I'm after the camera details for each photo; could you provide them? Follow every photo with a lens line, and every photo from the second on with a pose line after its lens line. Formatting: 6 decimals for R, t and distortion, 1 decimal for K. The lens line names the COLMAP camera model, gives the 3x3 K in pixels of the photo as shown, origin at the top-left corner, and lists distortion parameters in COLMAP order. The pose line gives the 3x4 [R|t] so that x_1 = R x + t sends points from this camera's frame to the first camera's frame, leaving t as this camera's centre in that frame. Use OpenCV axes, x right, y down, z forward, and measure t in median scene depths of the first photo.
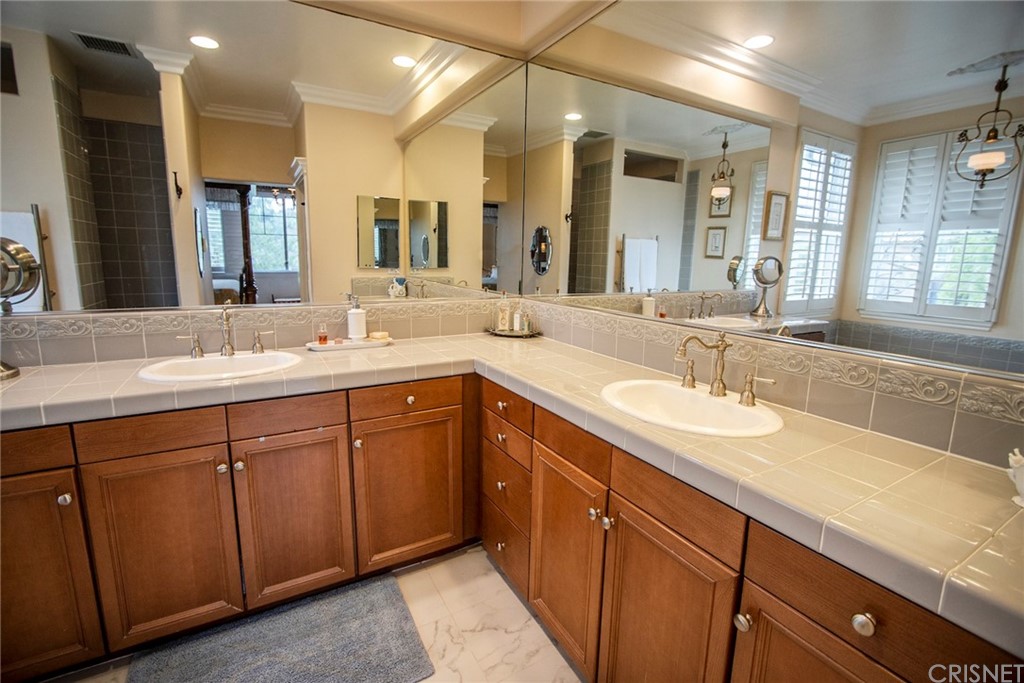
lens RADIAL K [[458.8, 0, 508.6], [0, 458.8, 330.9], [0, 0, 1]] dist [-0.015755, 0.001235]
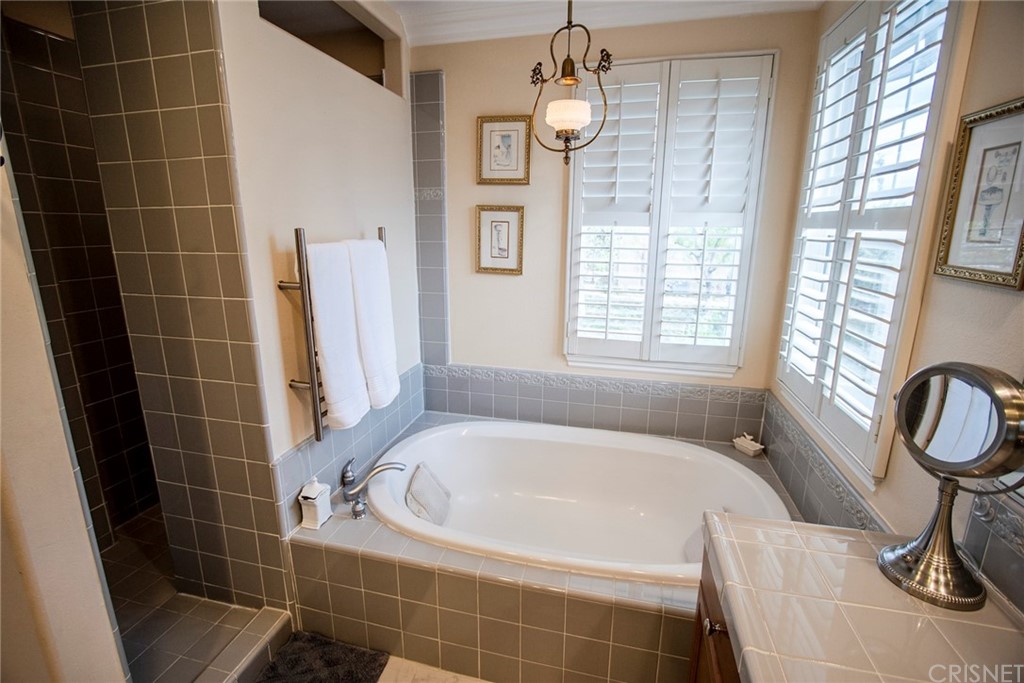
lens RADIAL K [[458.8, 0, 508.6], [0, 458.8, 330.9], [0, 0, 1]] dist [-0.015755, 0.001235]
pose [[0.689774, -0.178713, 0.701622, 0.125755], [0.126907, 0.983899, 0.125850, -0.164695], [-0.712816, 0.002233, 0.701348, 0.689200]]
